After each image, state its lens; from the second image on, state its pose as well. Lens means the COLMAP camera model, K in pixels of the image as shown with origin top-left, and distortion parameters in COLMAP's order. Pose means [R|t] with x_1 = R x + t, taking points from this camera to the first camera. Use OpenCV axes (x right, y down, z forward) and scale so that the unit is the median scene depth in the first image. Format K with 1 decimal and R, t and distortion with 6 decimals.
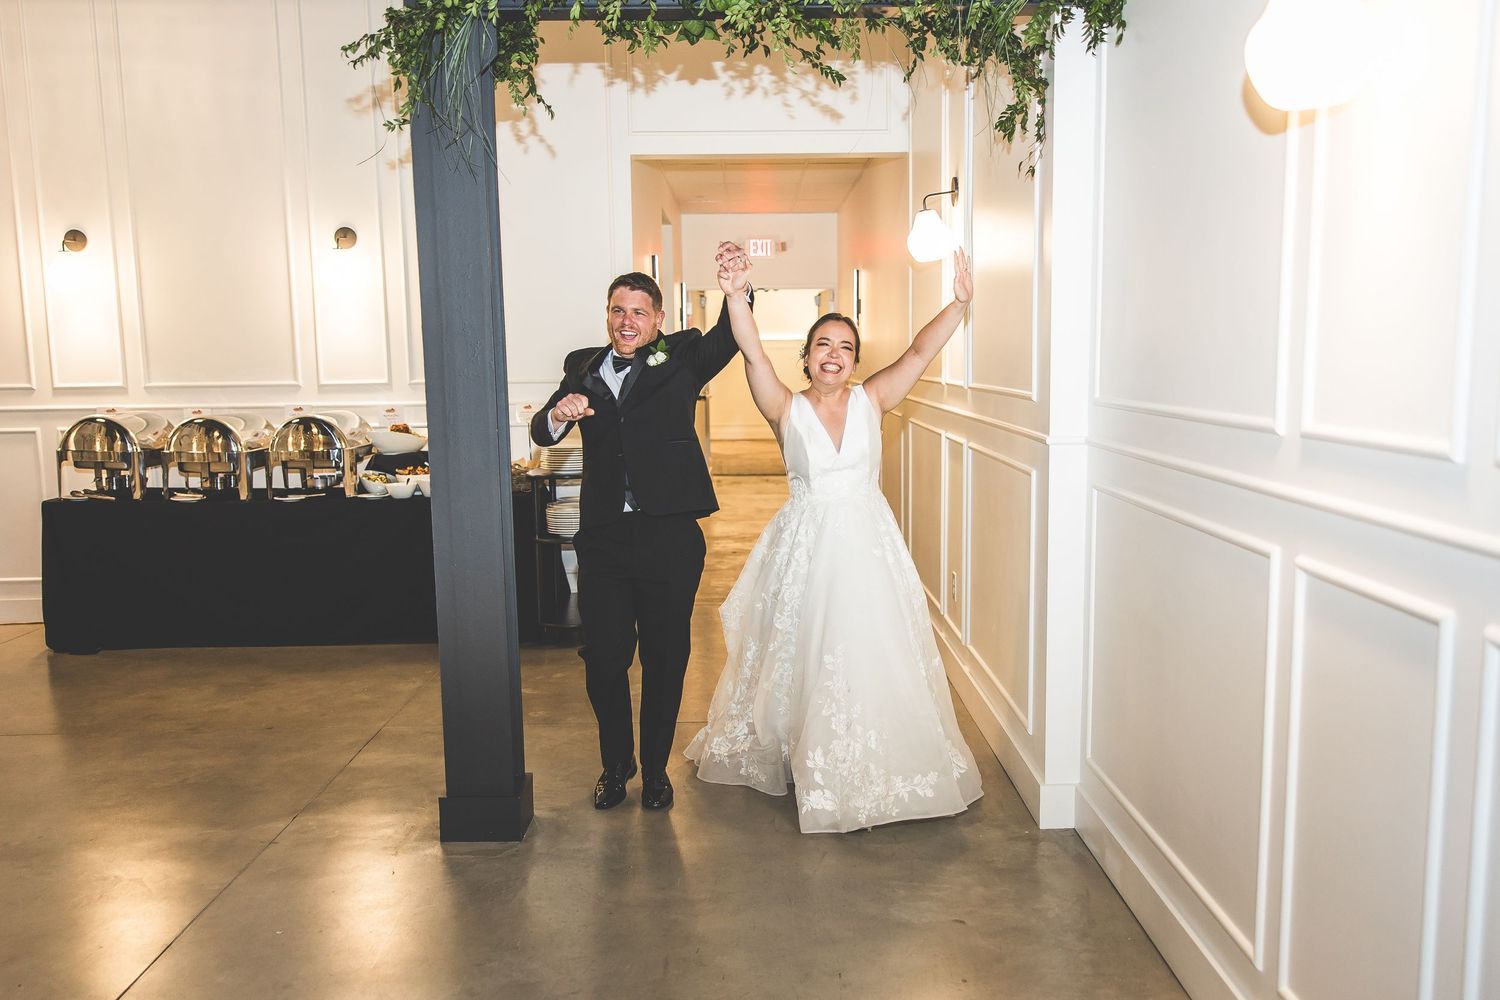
lens RADIAL K [[1280.5, 0, 748.0], [0, 1280.5, 542.3], [0, 0, 1]] dist [0.006448, 0.010484]
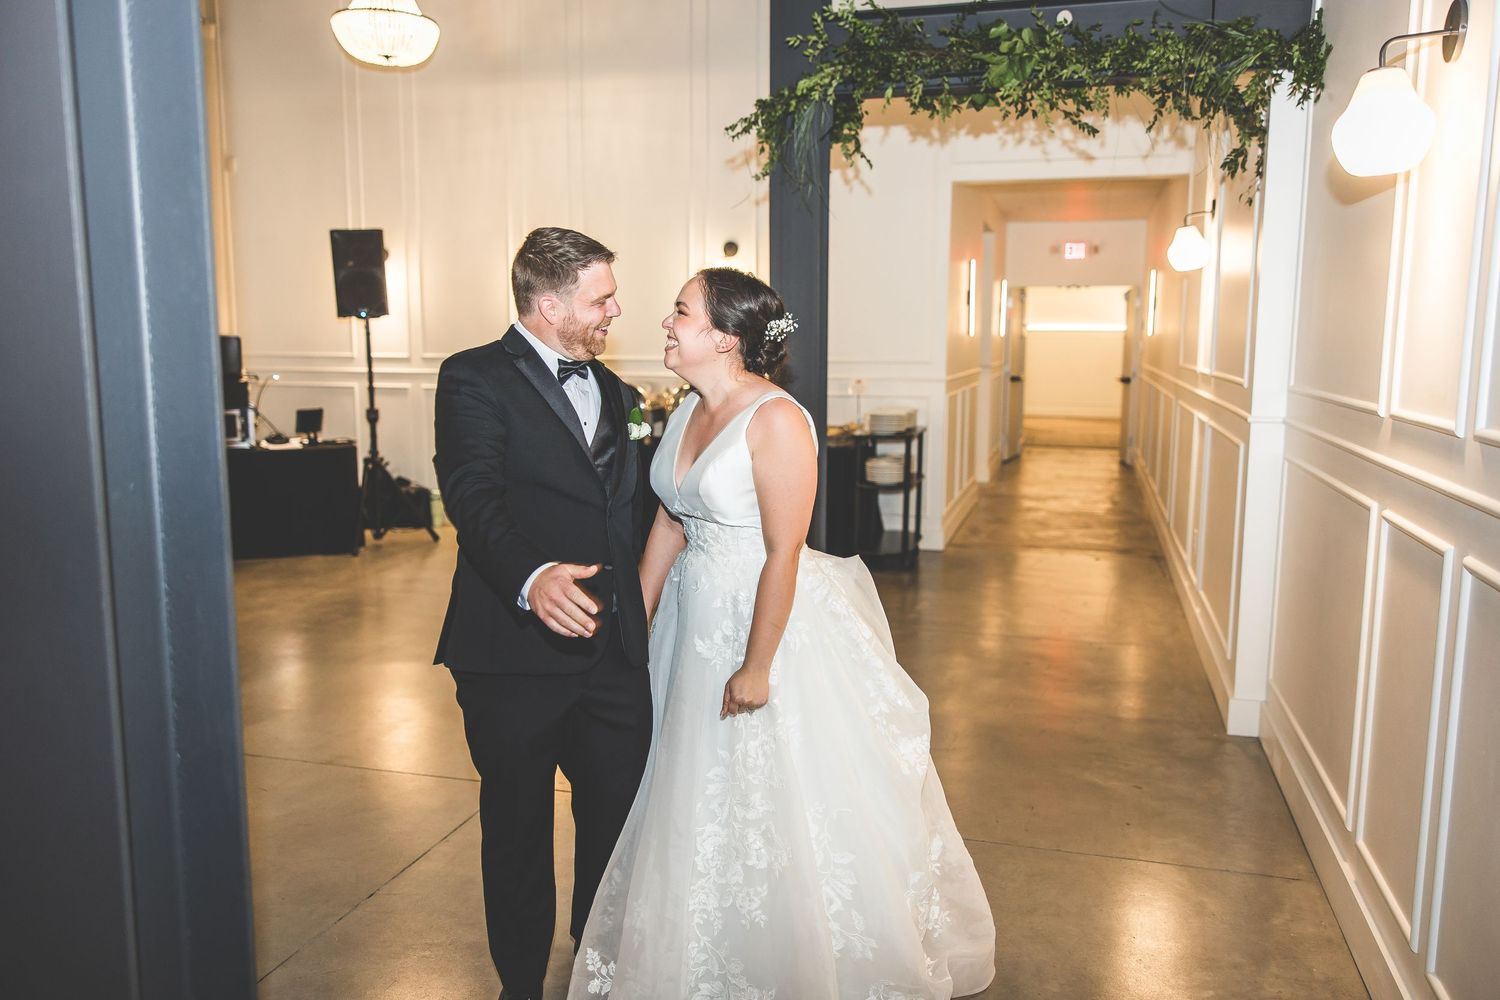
lens RADIAL K [[1280.5, 0, 748.0], [0, 1280.5, 542.3], [0, 0, 1]] dist [0.006448, 0.010484]
pose [[0.952768, 0.066139, -0.296411, 0.153748], [-0.061446, 0.997794, 0.025133, 0.039511], [0.297419, -0.005732, 0.954730, -0.344547]]
